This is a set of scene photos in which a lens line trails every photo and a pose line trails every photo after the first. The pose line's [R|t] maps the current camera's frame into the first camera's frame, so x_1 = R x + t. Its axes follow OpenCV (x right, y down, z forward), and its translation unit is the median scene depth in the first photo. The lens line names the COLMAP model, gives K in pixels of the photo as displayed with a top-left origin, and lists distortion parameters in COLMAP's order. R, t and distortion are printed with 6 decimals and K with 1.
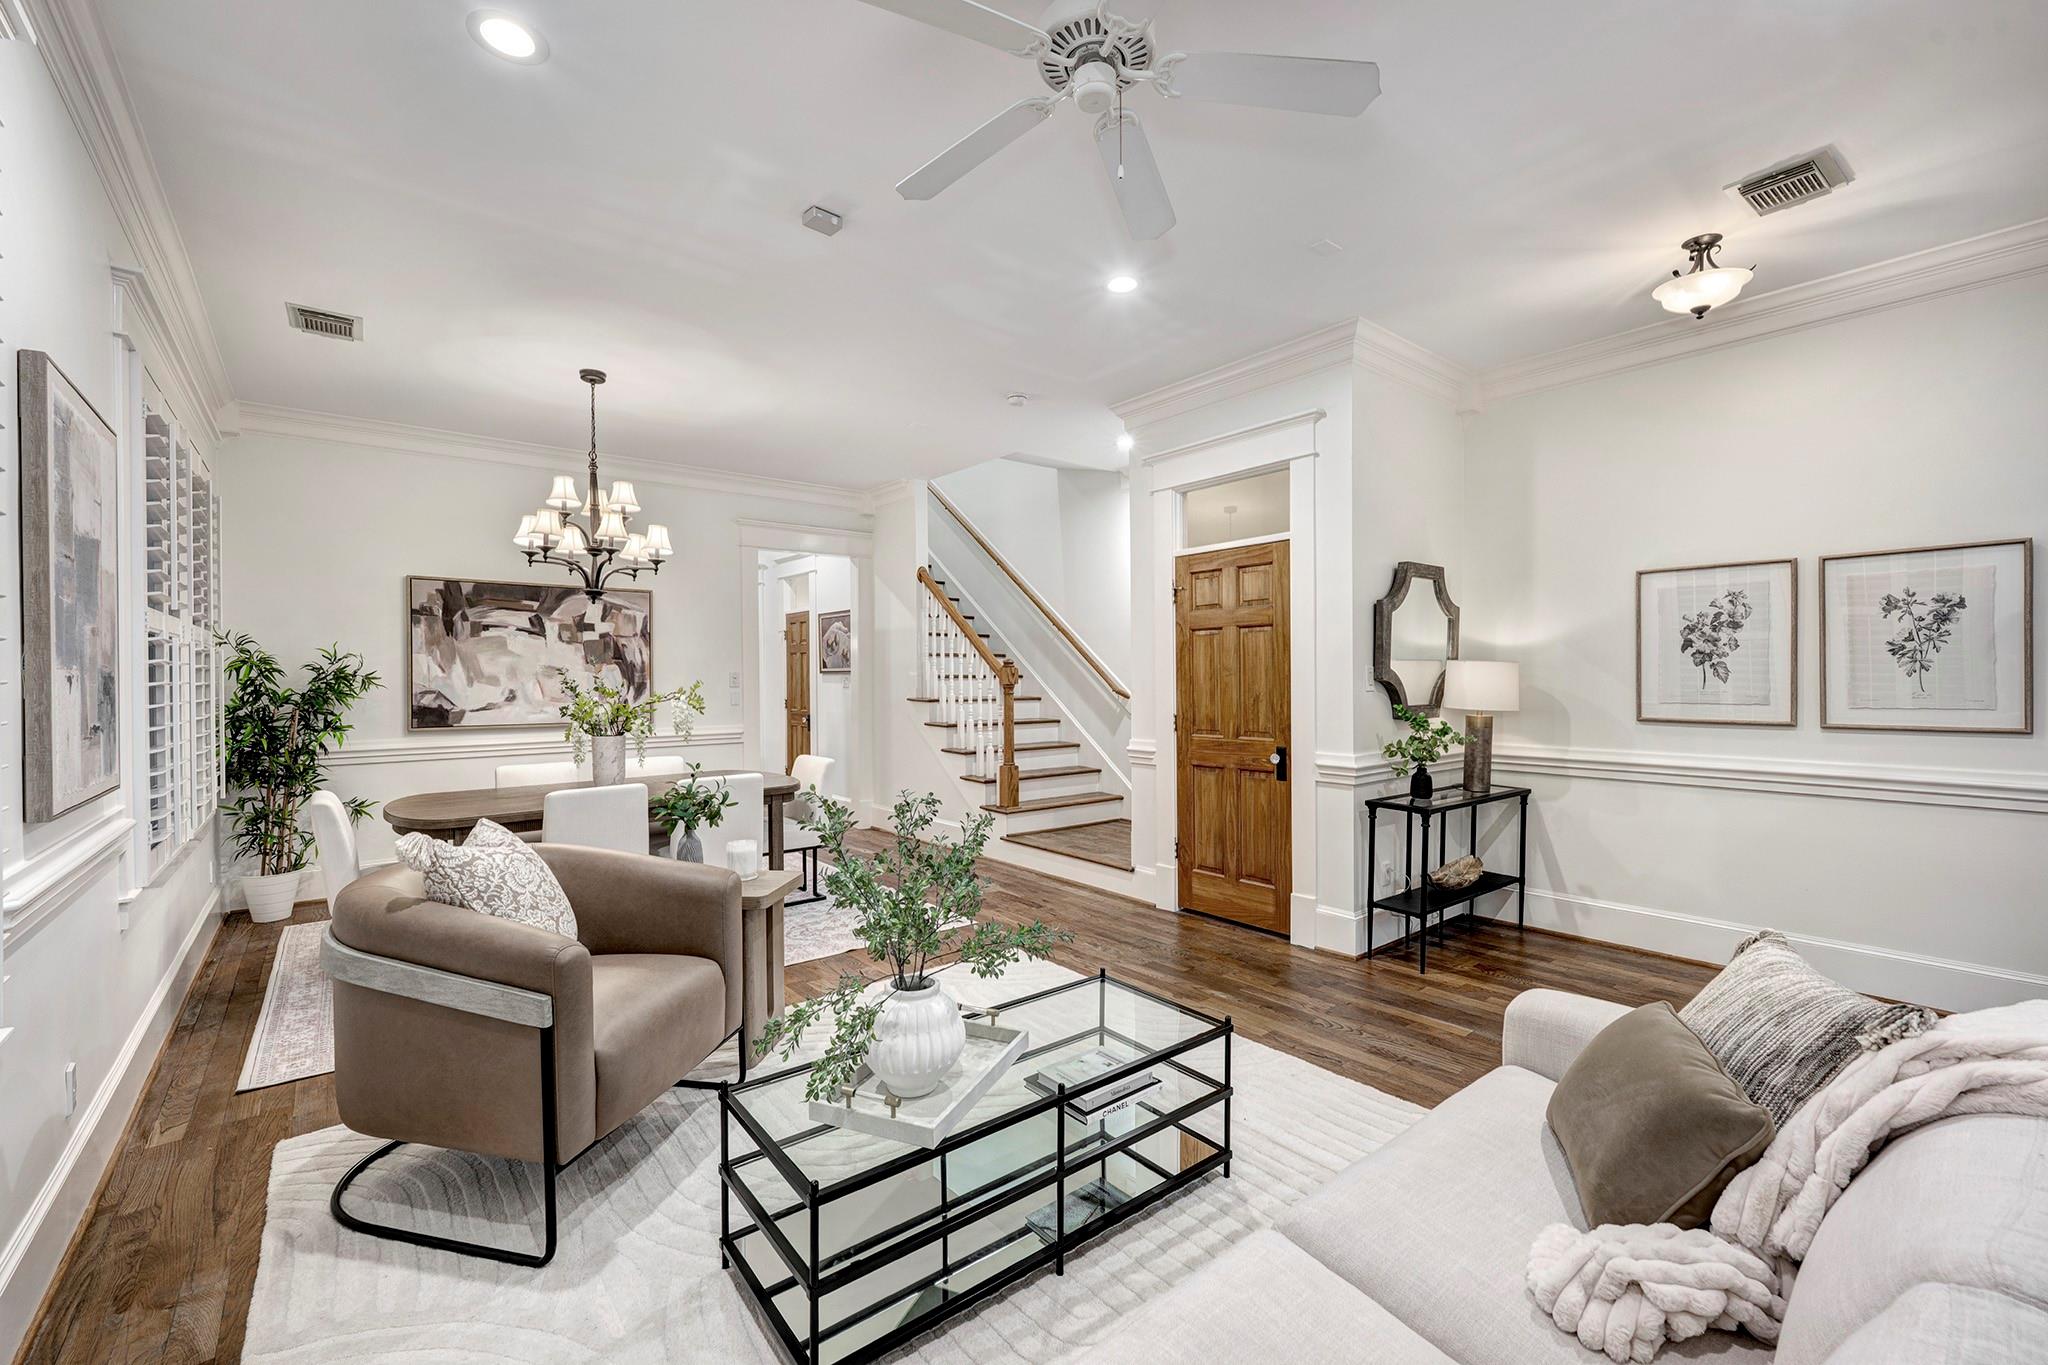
lens RADIAL K [[859.9, 0, 990.8], [0, 859.9, 680.8], [0, 0, 1]] dist [0.001905, -0.000572]
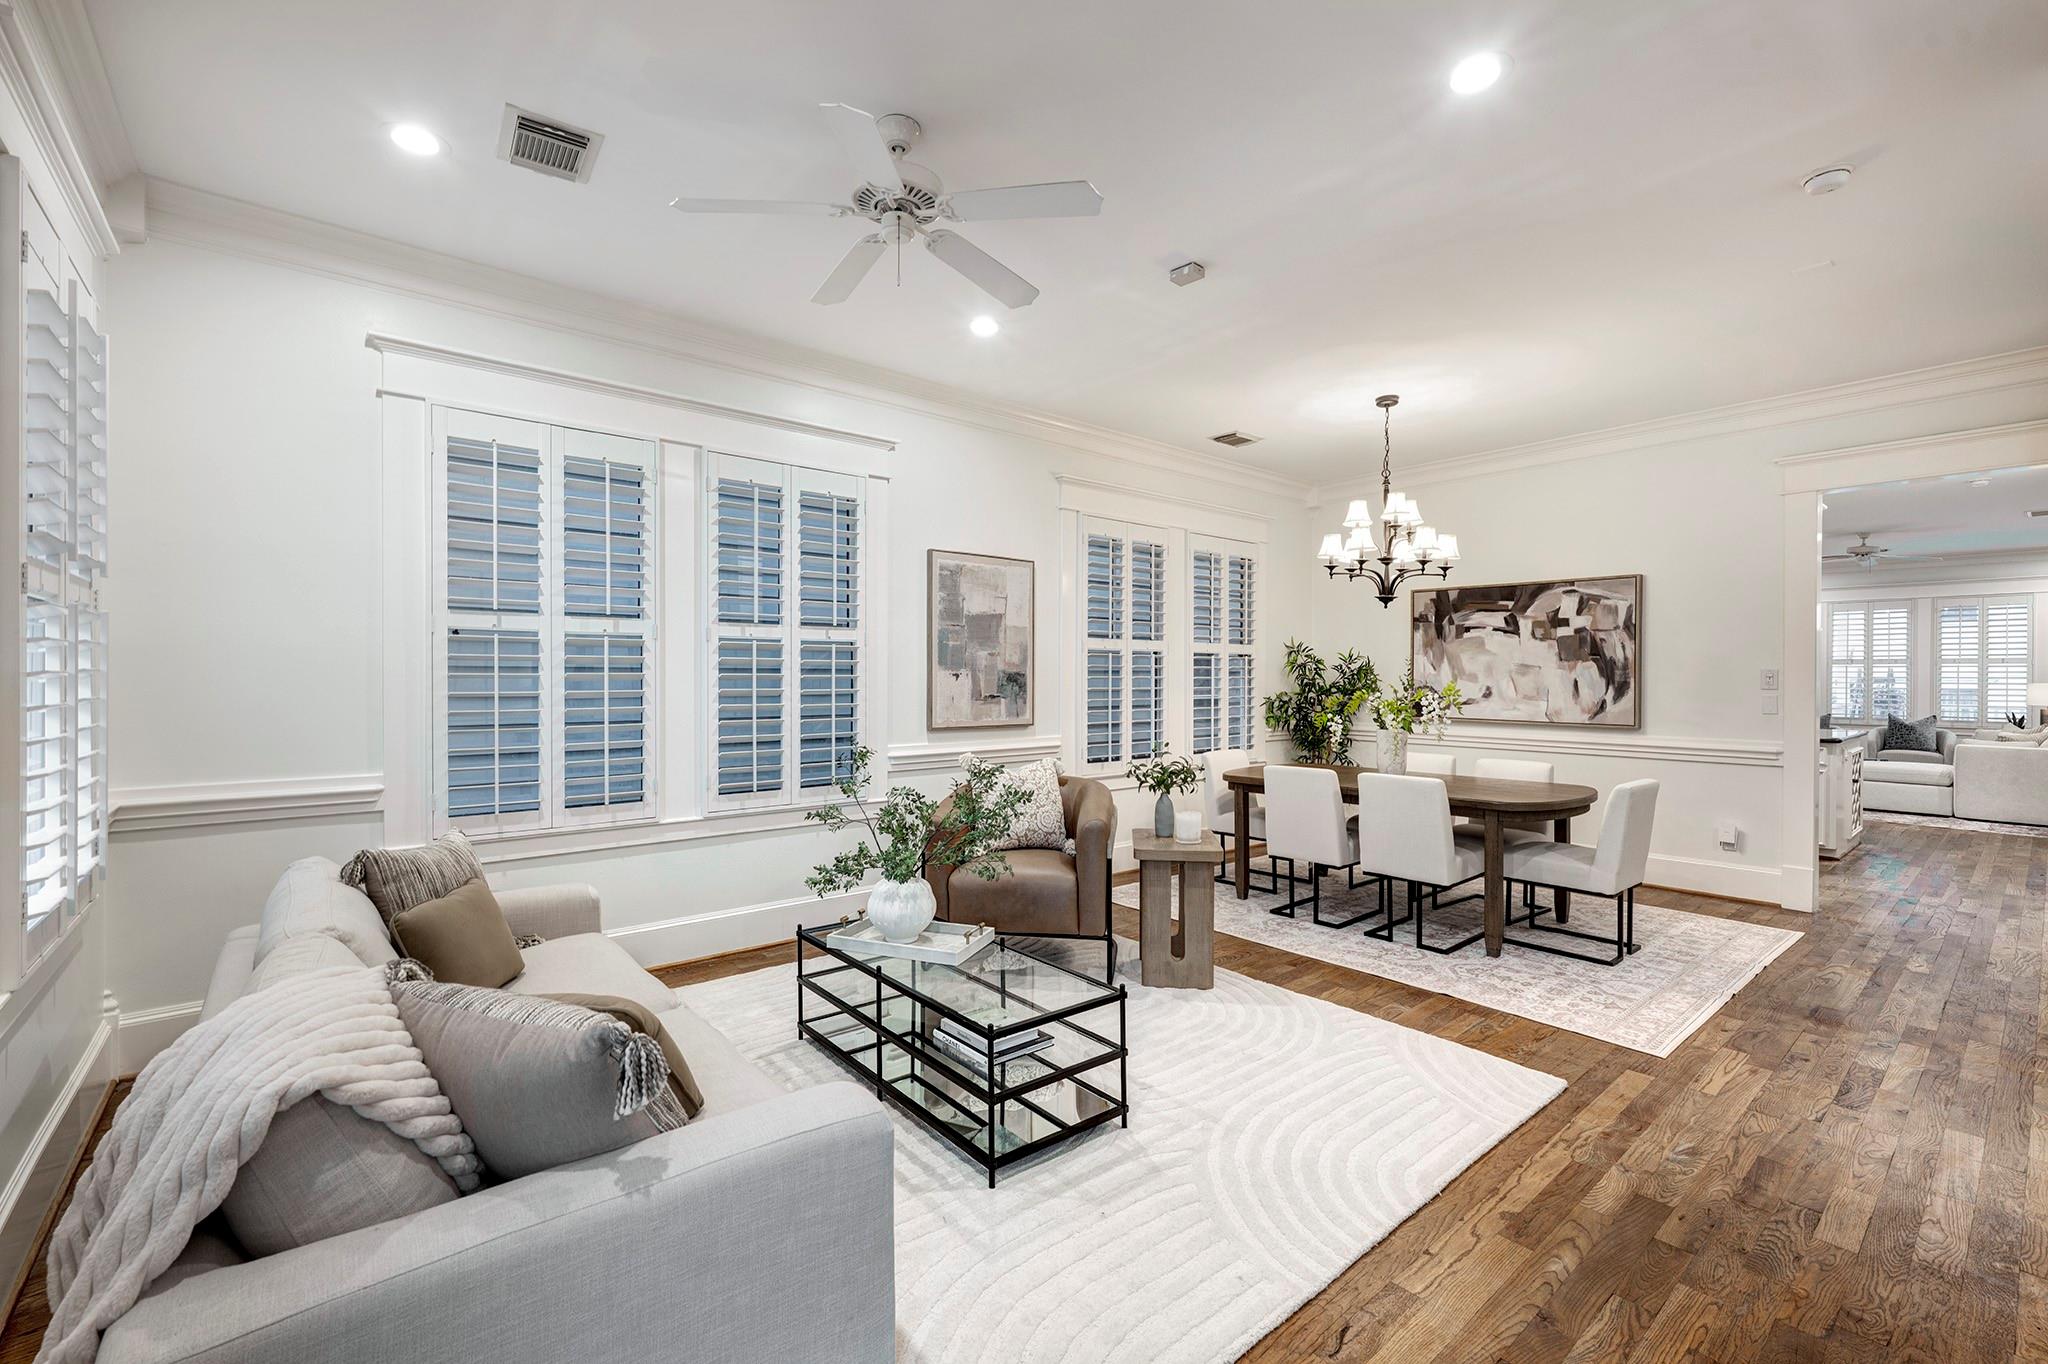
lens RADIAL K [[859.9, 0, 1030.3], [0, 859.9, 679.0], [0, 0, 1]] dist [0.001905, -0.000572]
pose [[0.039490, 0.011556, -0.999153, 0.483551], [-0.008880, 0.999898, 0.011214, -0.005566], [0.999181, 0.008429, 0.039588, 0.392266]]
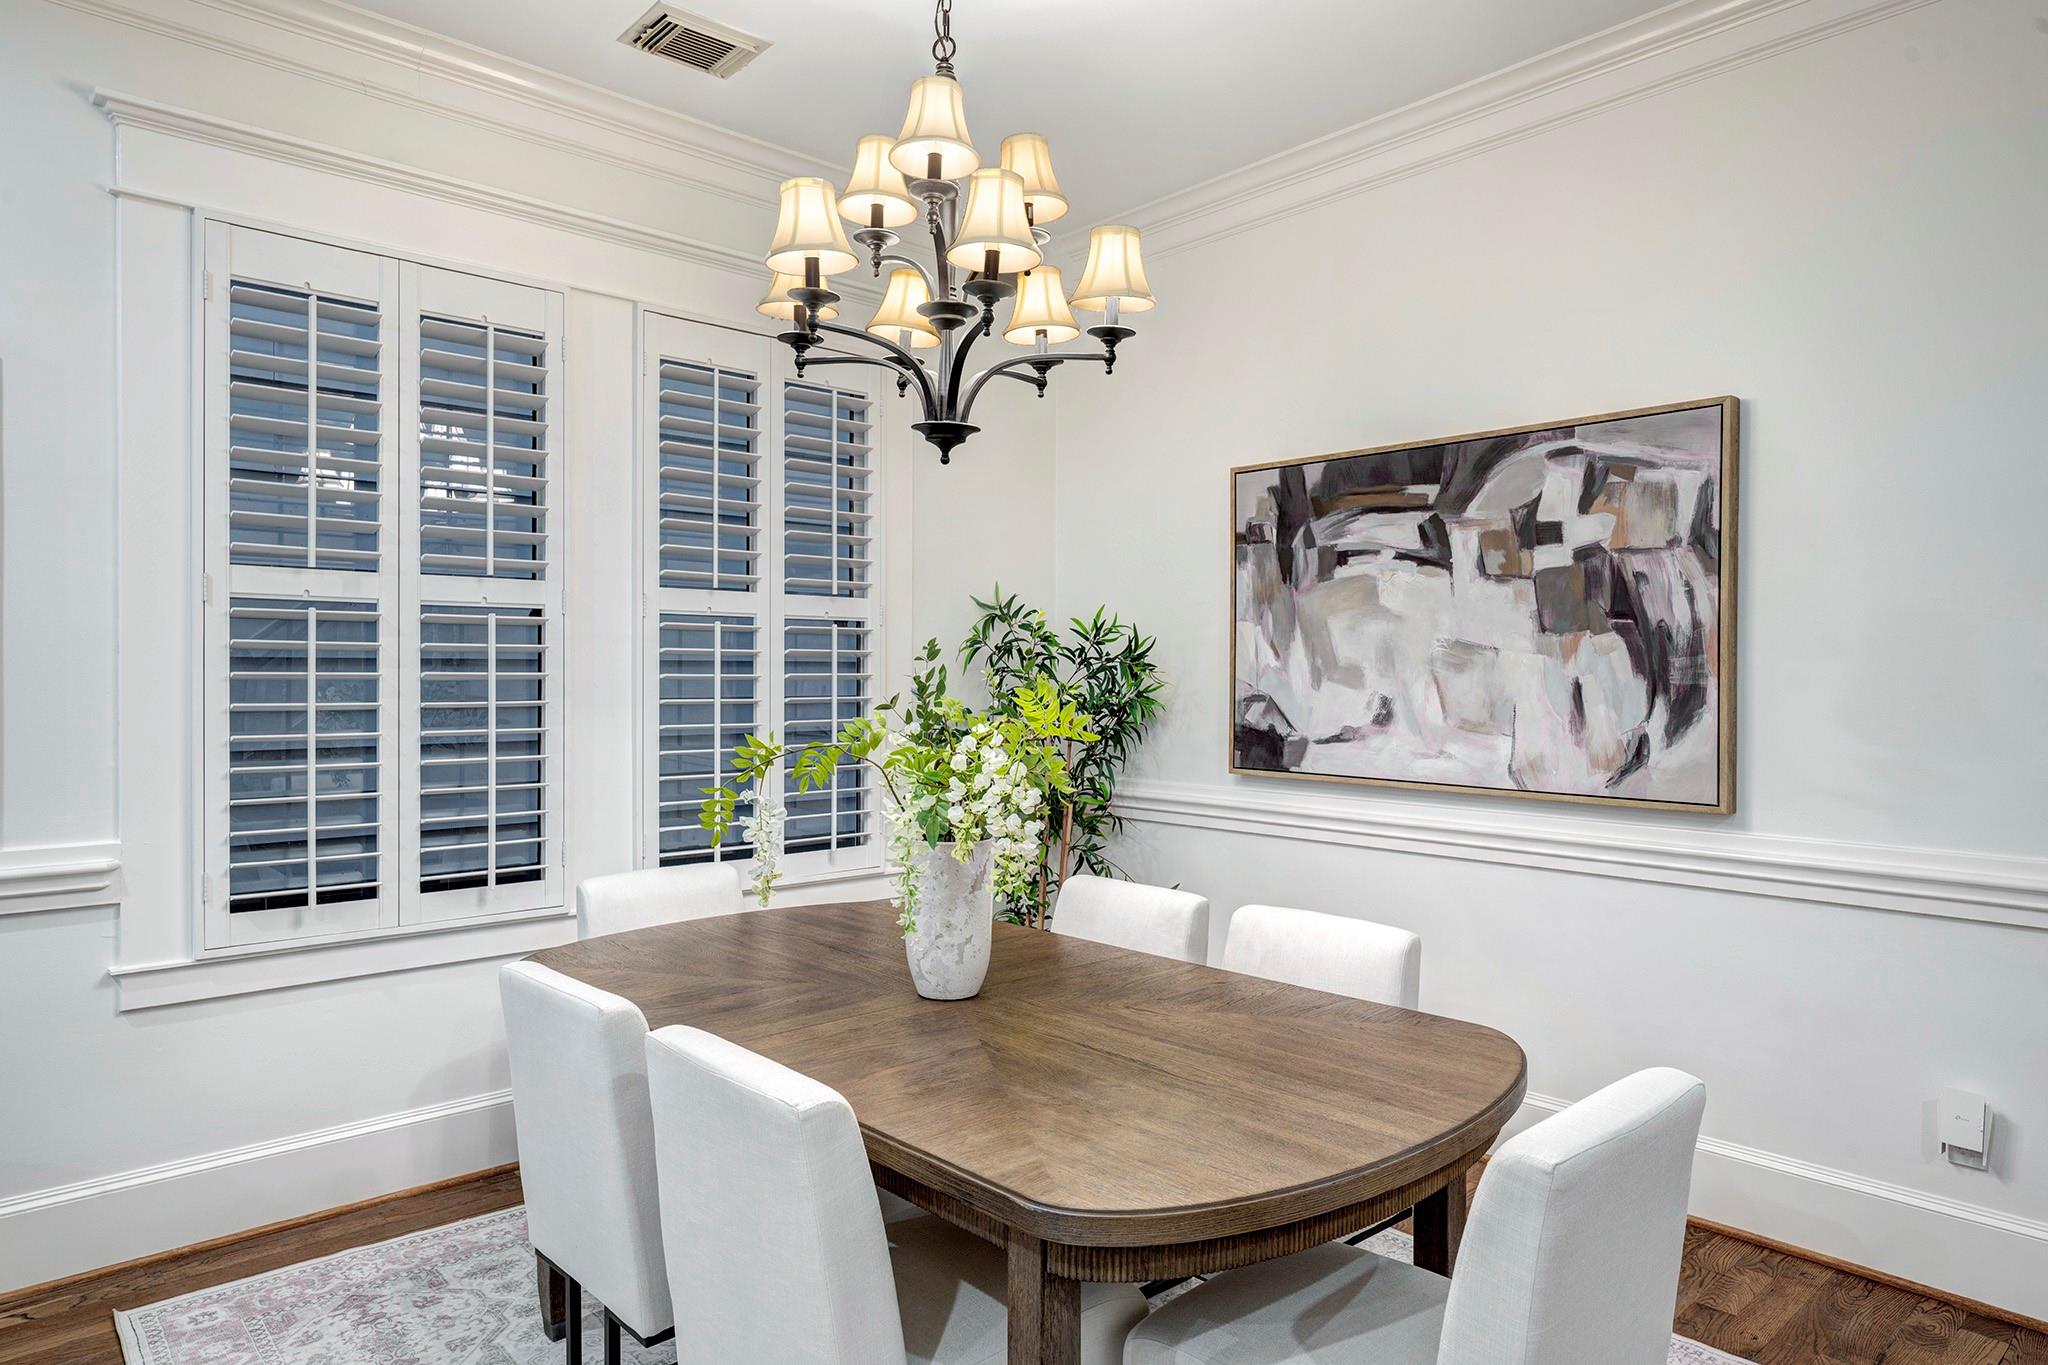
lens RADIAL K [[1262.0, 0, 1020.6], [0, 1262.0, 679.6], [0, 0, 1]] dist [0.005316, -0.001915]
pose [[0.083177, 0.011126, -0.996473, 0.054814], [-0.007714, 0.999915, 0.010521, -0.004014], [0.996505, 0.006812, 0.083256, 0.766648]]
